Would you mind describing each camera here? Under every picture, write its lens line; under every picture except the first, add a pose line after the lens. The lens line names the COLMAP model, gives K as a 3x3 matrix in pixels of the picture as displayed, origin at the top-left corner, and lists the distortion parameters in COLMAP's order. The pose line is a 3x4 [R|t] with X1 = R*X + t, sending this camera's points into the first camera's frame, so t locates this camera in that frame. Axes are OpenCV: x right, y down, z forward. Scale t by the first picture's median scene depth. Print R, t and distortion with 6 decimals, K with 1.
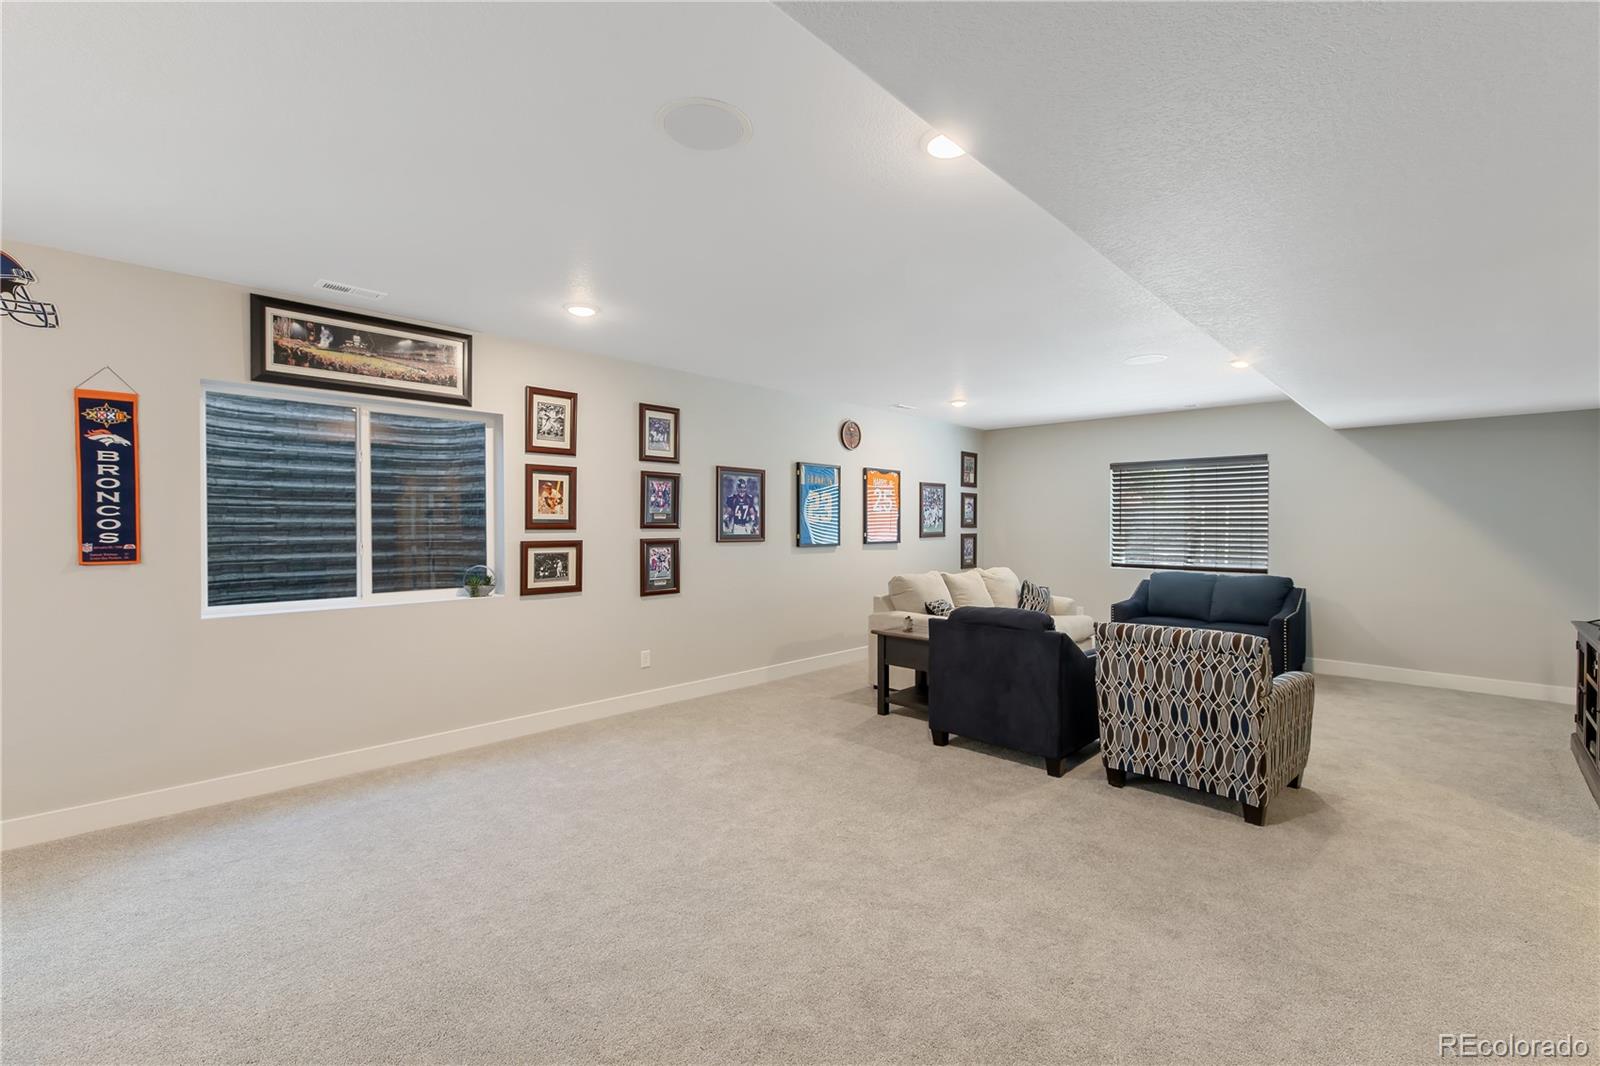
lens RADIAL K [[678.5, 0, 795.6], [0, 678.5, 524.1], [0, 0, 1]] dist [0.000930, -0.000136]
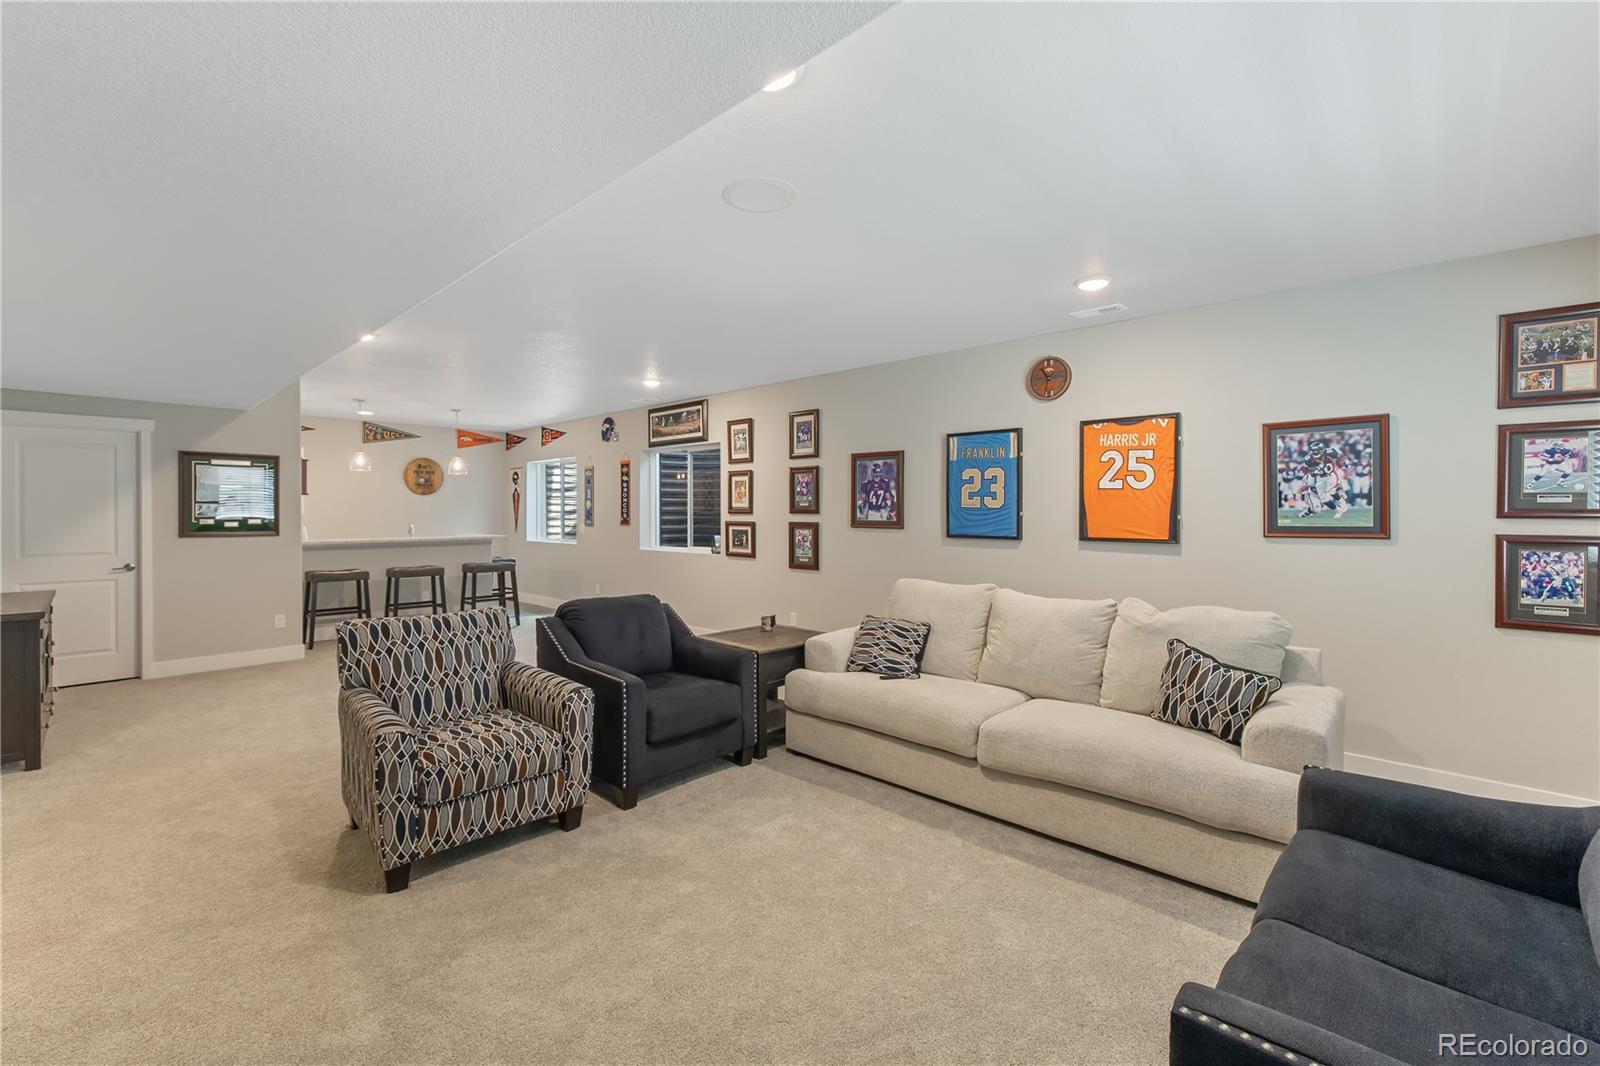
lens RADIAL K [[676.2, 0, 800.2], [0, 676.2, 512.7], [0, 0, 1]] dist [-0.000958, 0.000072]
pose [[0.022215, -0.001165, -0.999753, 0.911672], [-0.002820, 0.999995, -0.001228, 0.005704], [0.999749, 0.002846, 0.022212, 0.894147]]
